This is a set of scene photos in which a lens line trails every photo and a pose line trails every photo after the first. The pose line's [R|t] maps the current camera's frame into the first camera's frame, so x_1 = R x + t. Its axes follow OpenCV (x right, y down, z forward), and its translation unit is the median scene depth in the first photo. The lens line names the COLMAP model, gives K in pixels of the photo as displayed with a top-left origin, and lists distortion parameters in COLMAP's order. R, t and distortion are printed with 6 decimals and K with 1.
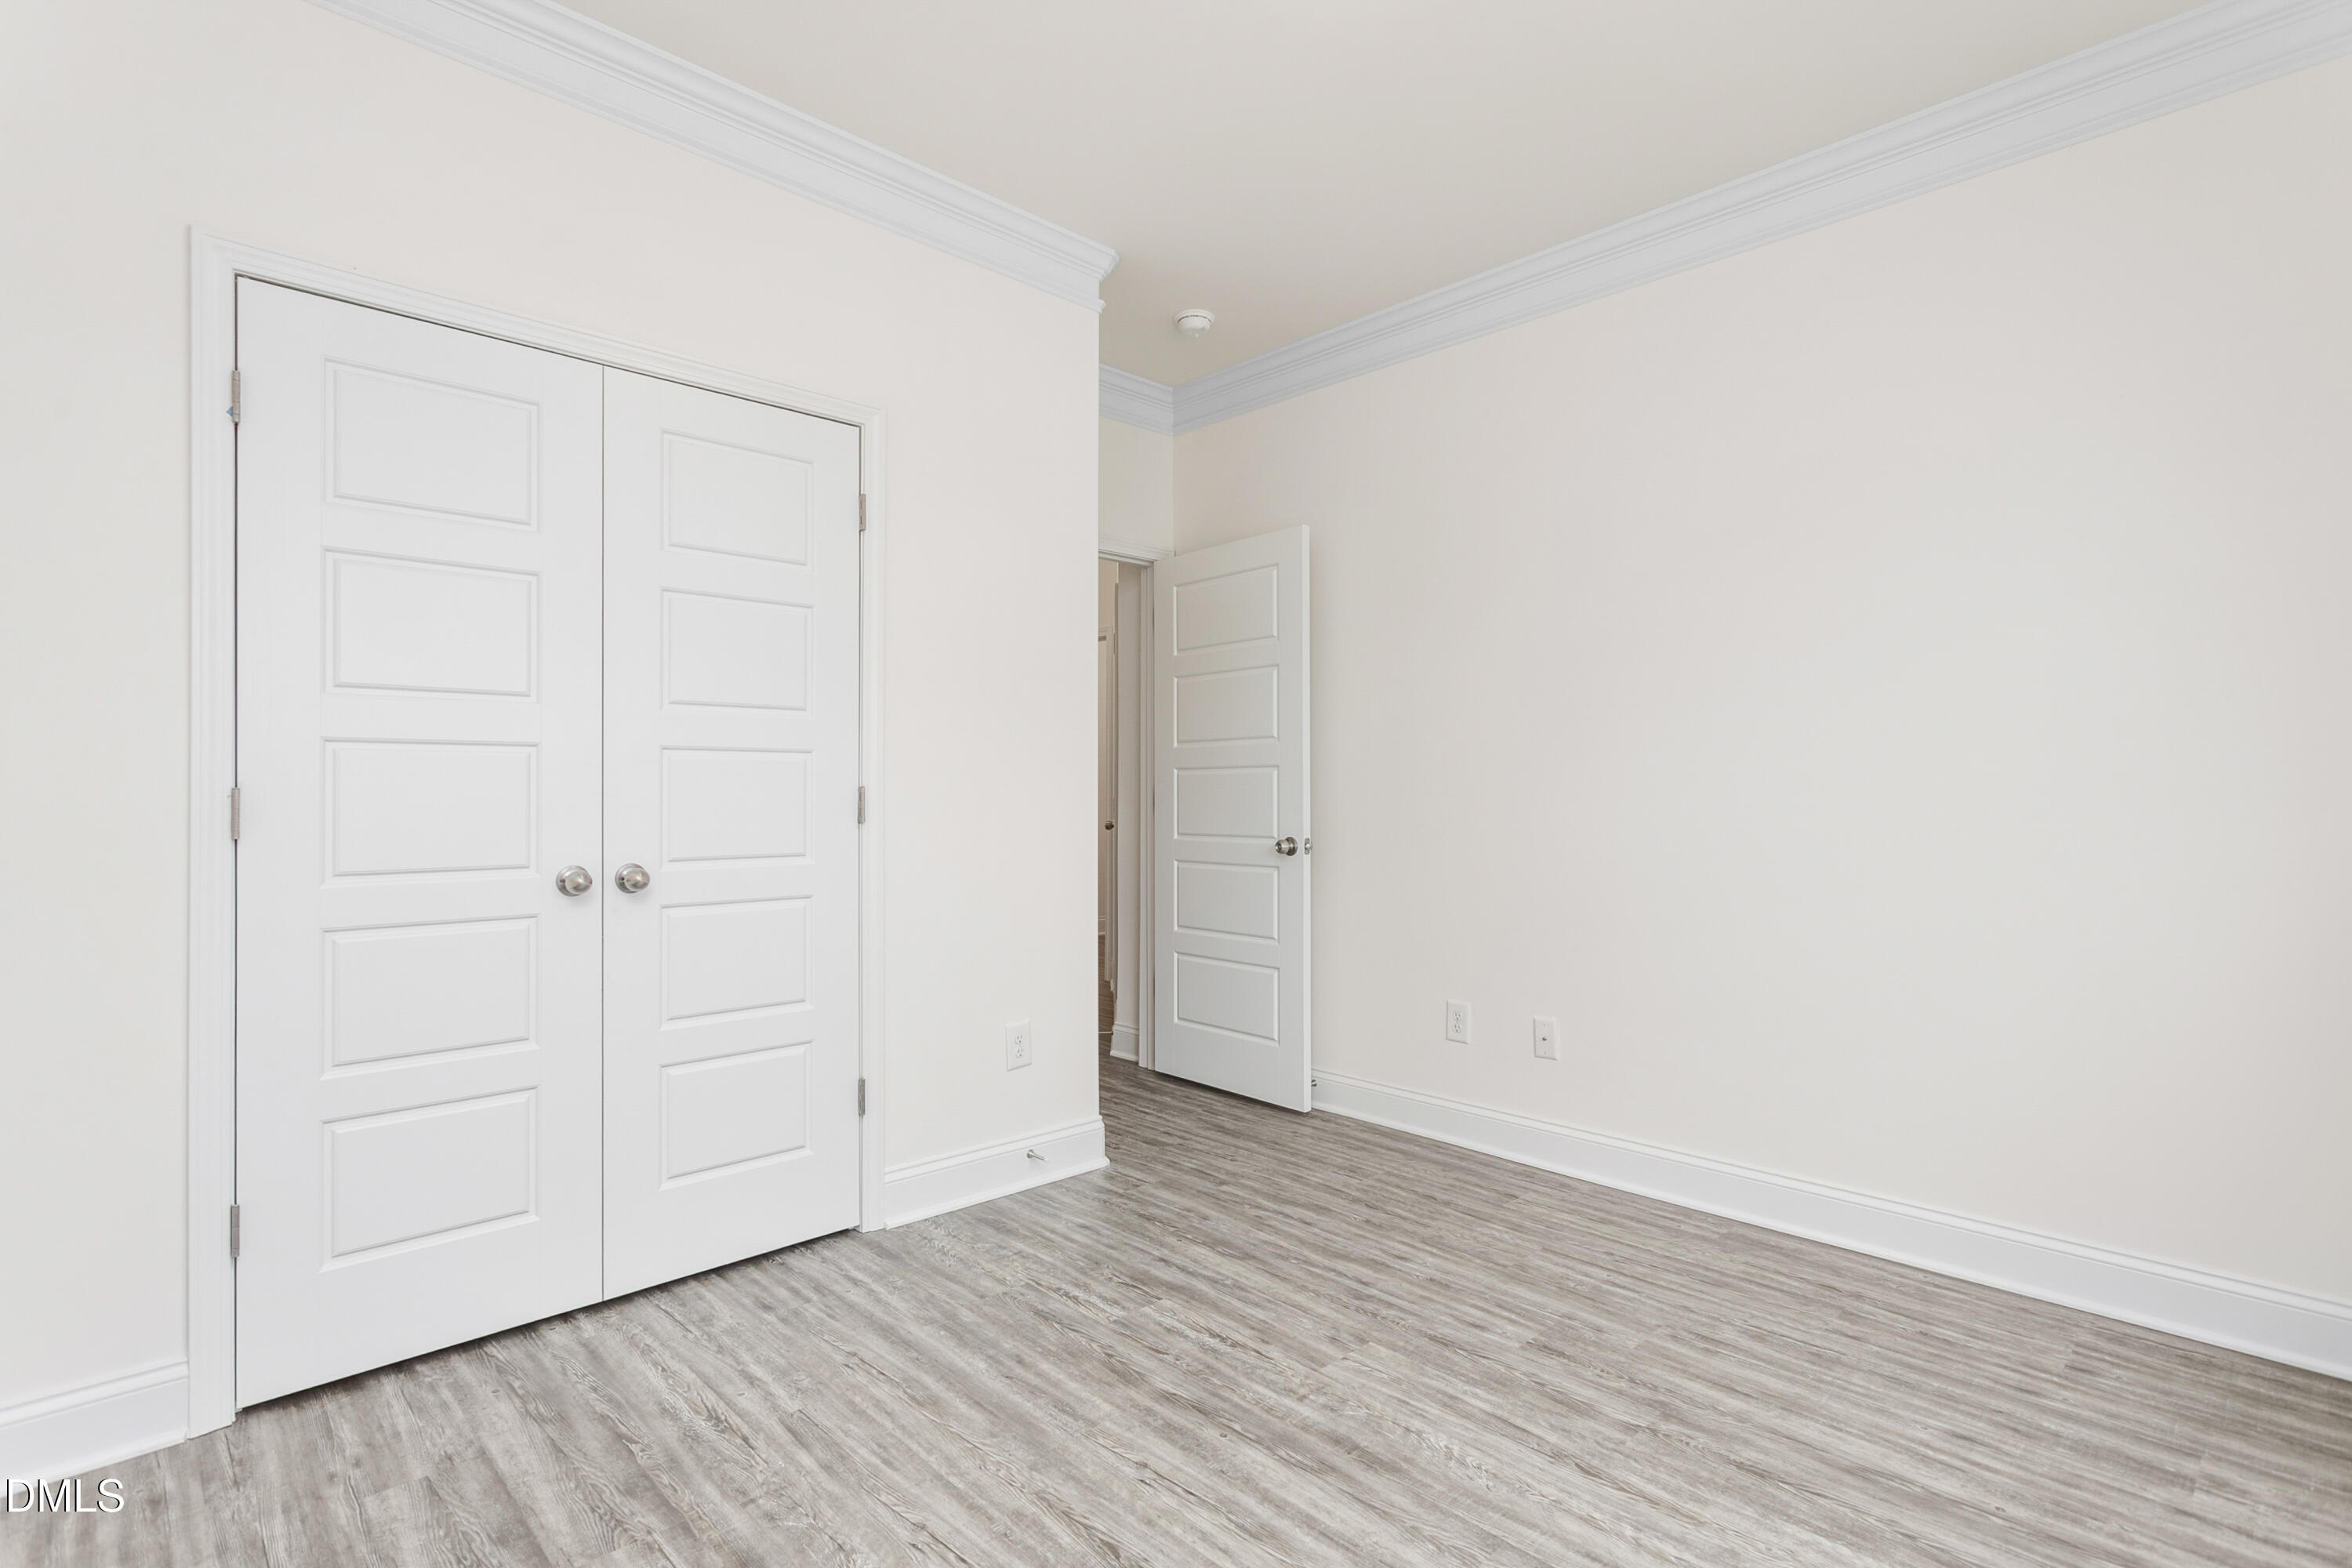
lens RADIAL K [[1127.6, 0, 1177.0], [0, 1127.6, 788.4], [0, 0, 1]] dist [0.000081, -0.000001]
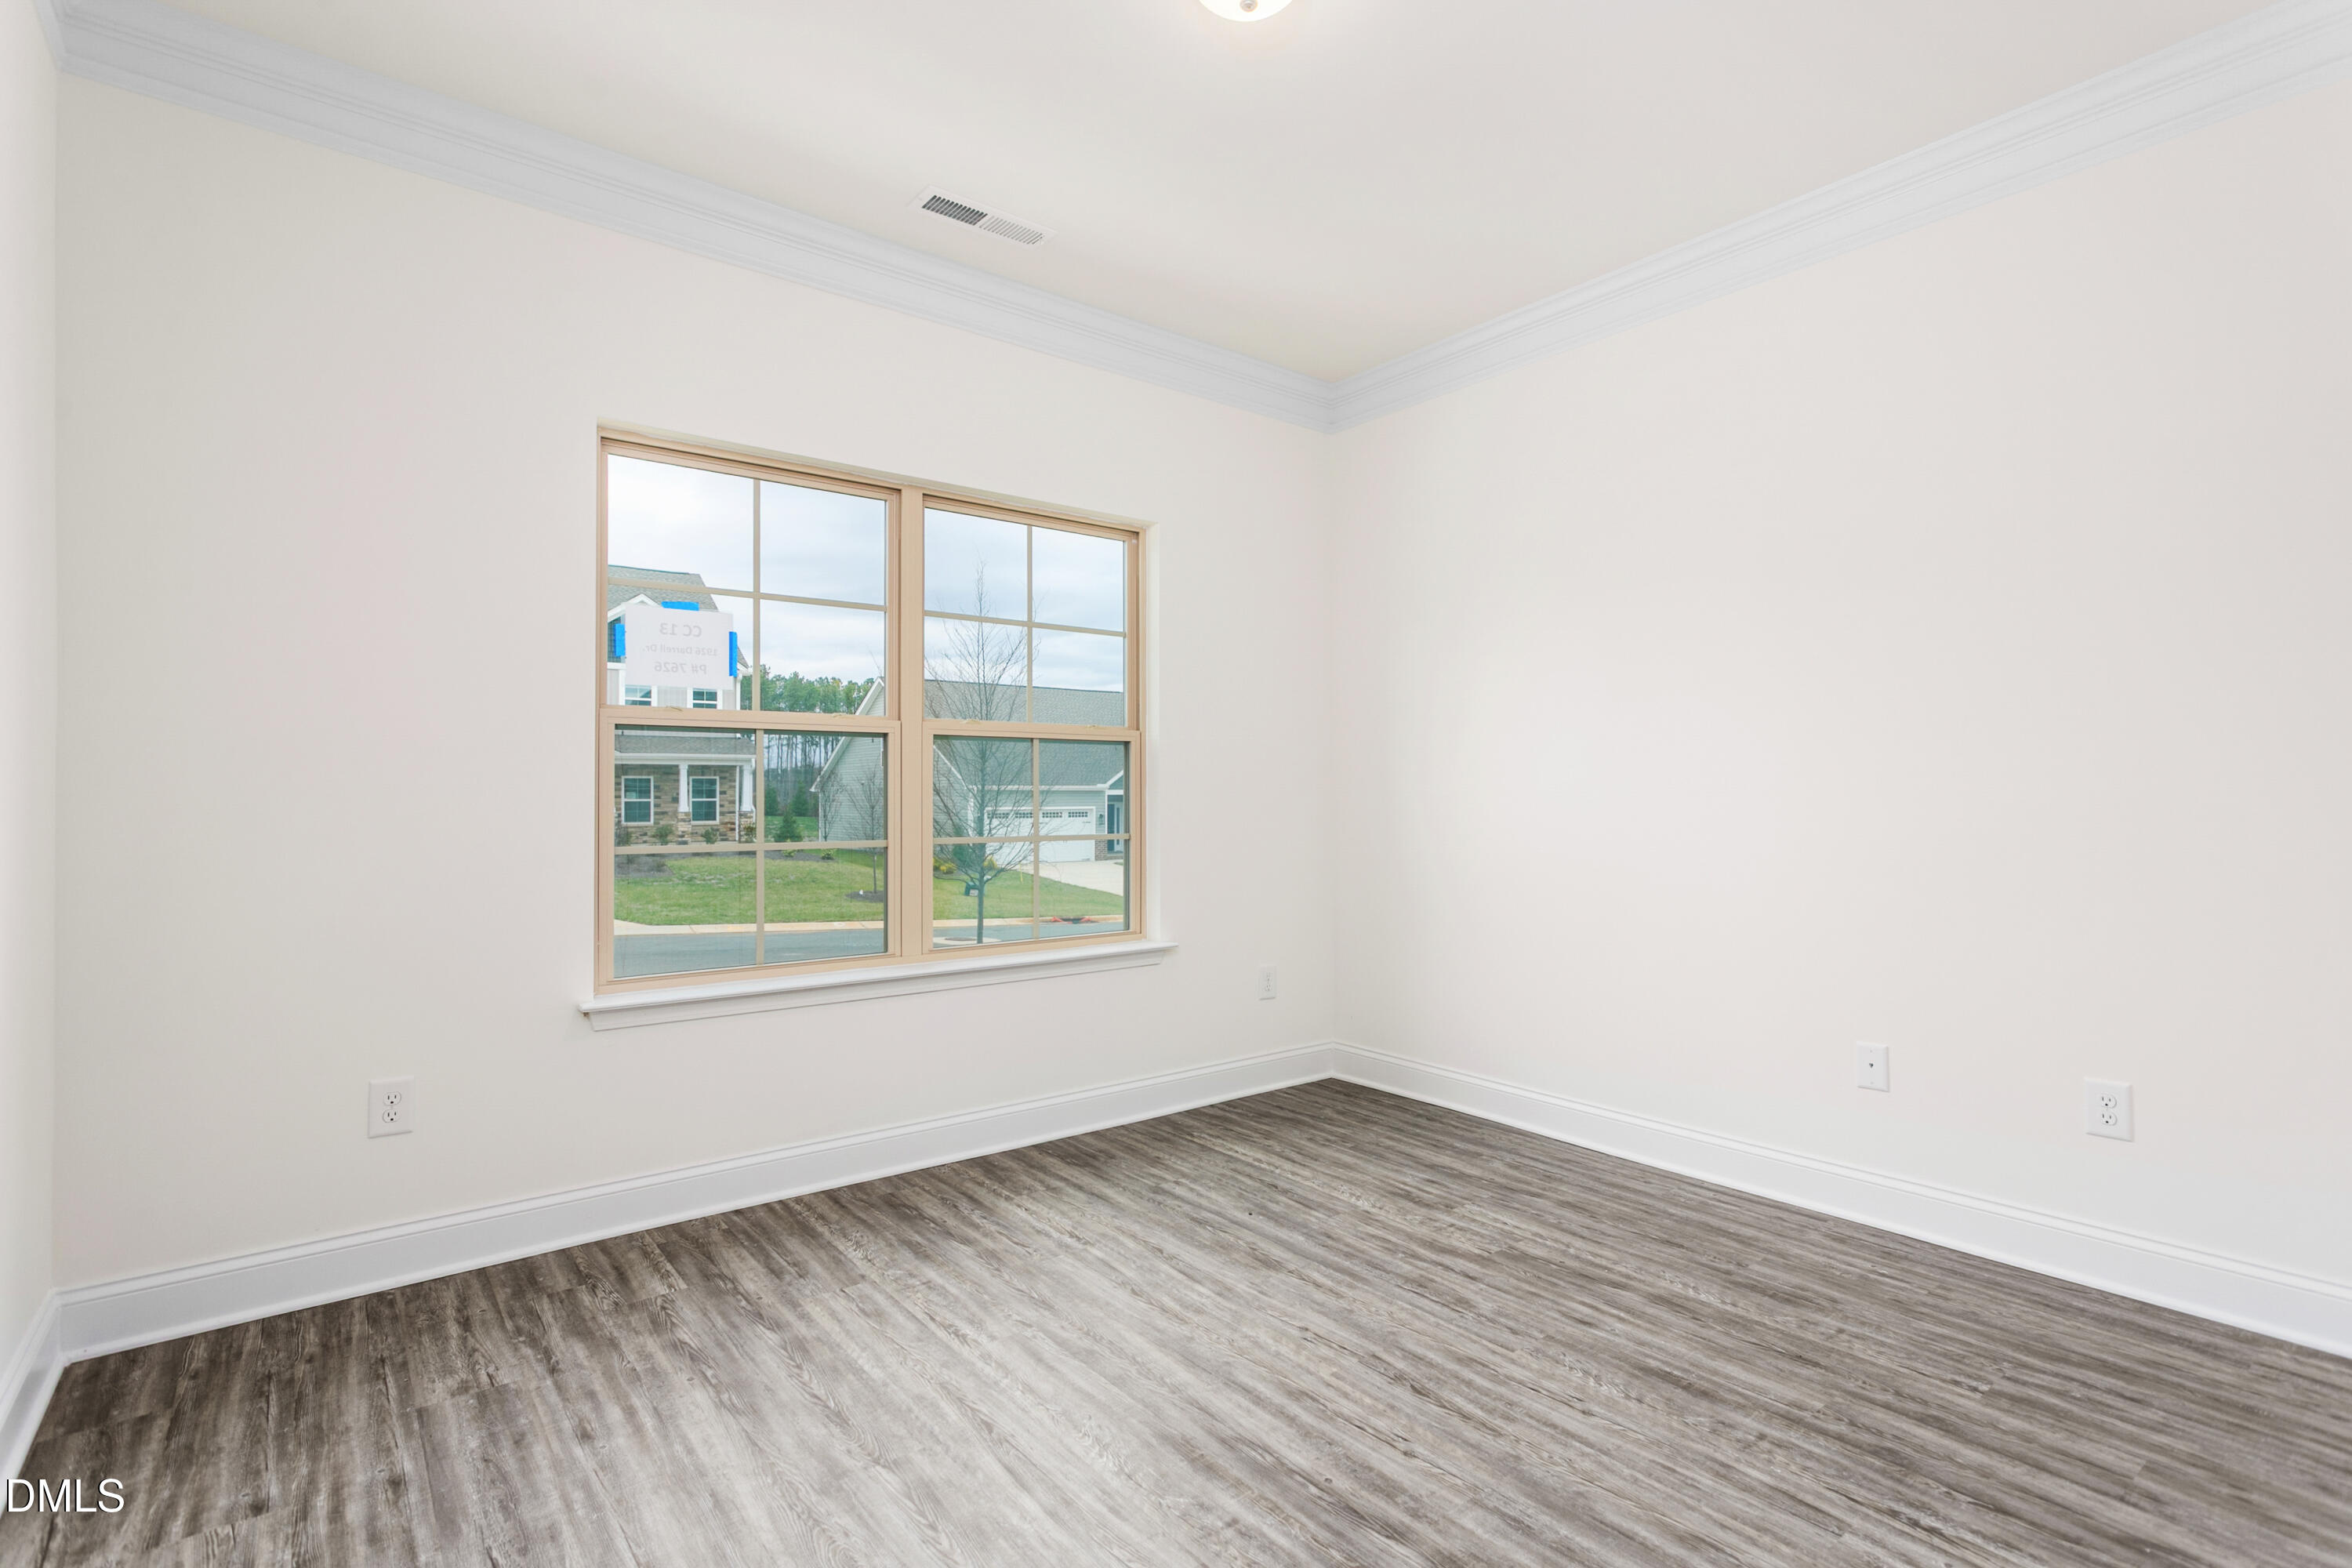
lens RADIAL K [[1142.2, 0, 1175.5], [0, 1142.2, 790.3], [0, 0, 1]] dist [0.005163, -0.000106]
pose [[-0.994752, -0.001063, 0.102308, 0.071963], [-0.001799, 0.999973, -0.007108, 0.006275], [-0.102298, -0.007254, -0.994727, 1.995757]]
